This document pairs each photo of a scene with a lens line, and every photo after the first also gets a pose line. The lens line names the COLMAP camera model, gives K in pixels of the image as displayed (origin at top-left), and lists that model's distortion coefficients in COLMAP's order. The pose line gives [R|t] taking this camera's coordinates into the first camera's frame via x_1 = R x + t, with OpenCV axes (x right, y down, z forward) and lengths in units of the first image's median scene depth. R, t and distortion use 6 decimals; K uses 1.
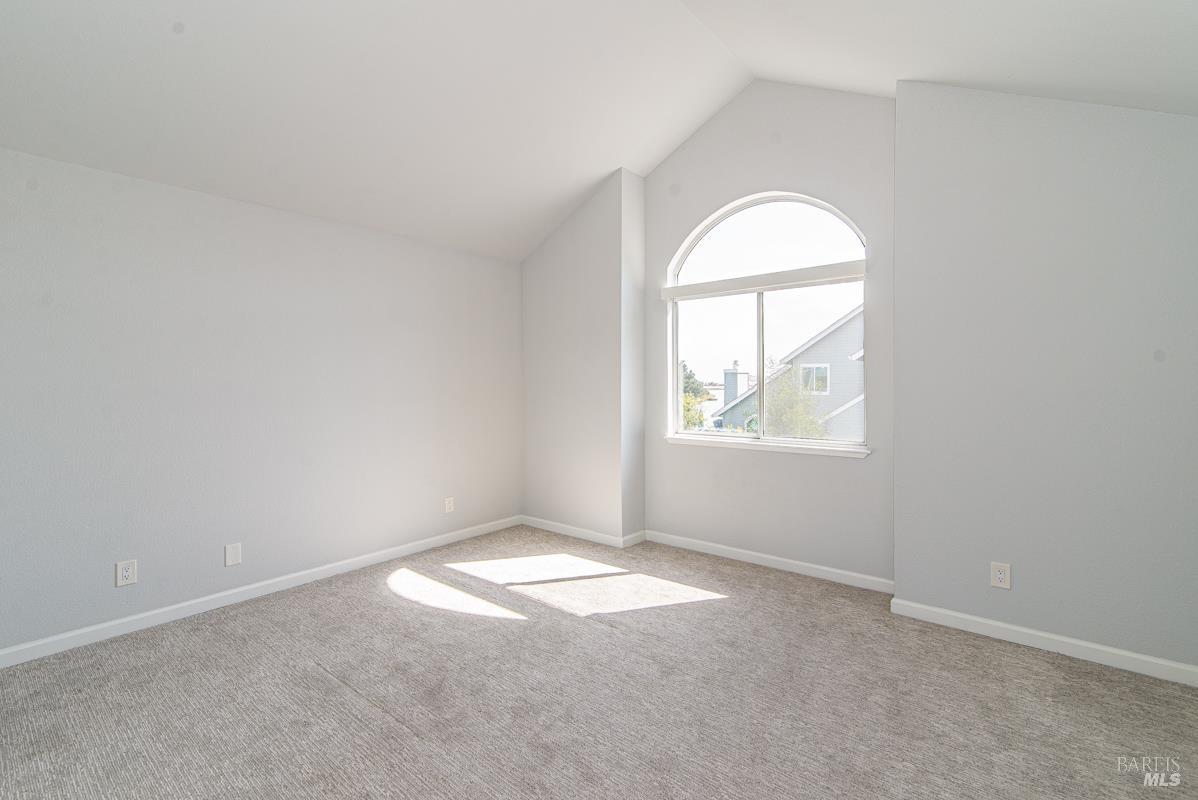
lens RADIAL K [[542.6, 0, 605.9], [0, 542.6, 382.5], [0, 0, 1]] dist [0.001232, 0.000098]
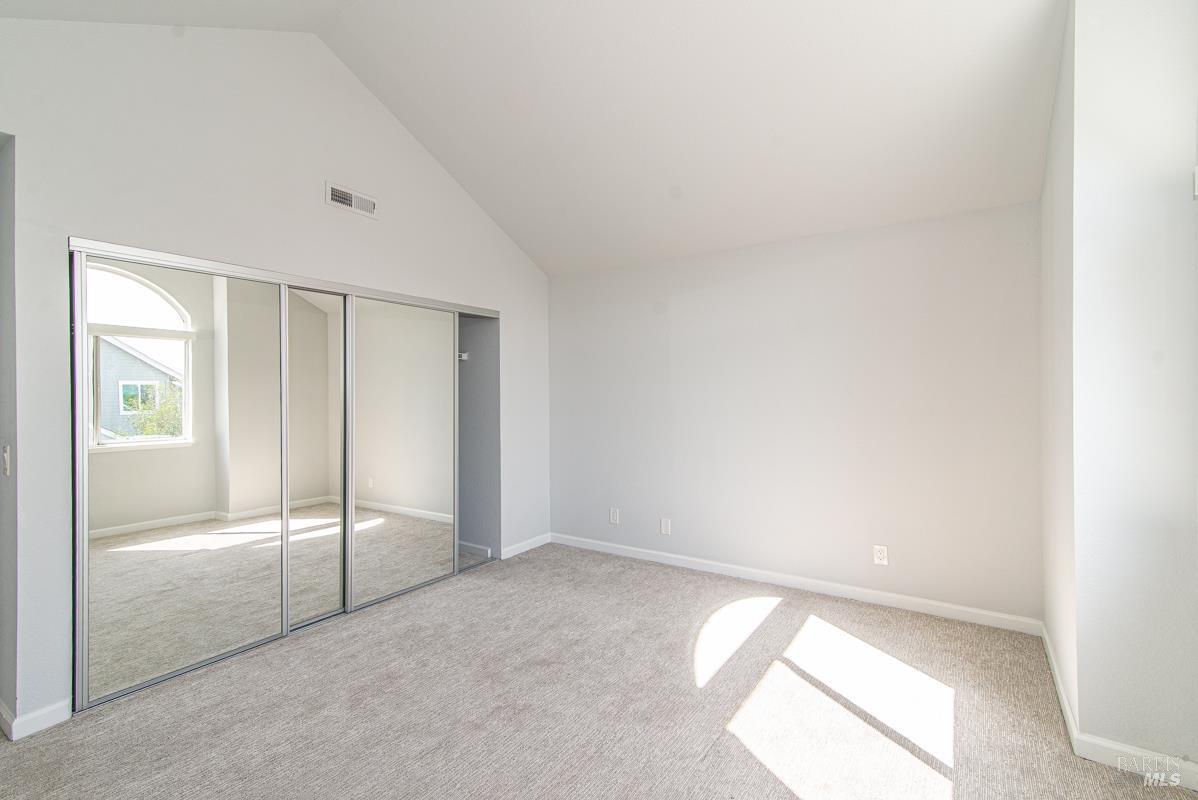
lens RADIAL K [[557.7, 0, 599.6], [0, 557.7, 429.5], [0, 0, 1]] dist [-0.000150, 0.000058]
pose [[0.090588, 0.077020, -0.992906, 0.579047], [-0.003025, 0.997022, 0.077063, -0.014793], [0.995884, -0.003978, 0.090551, 0.697064]]
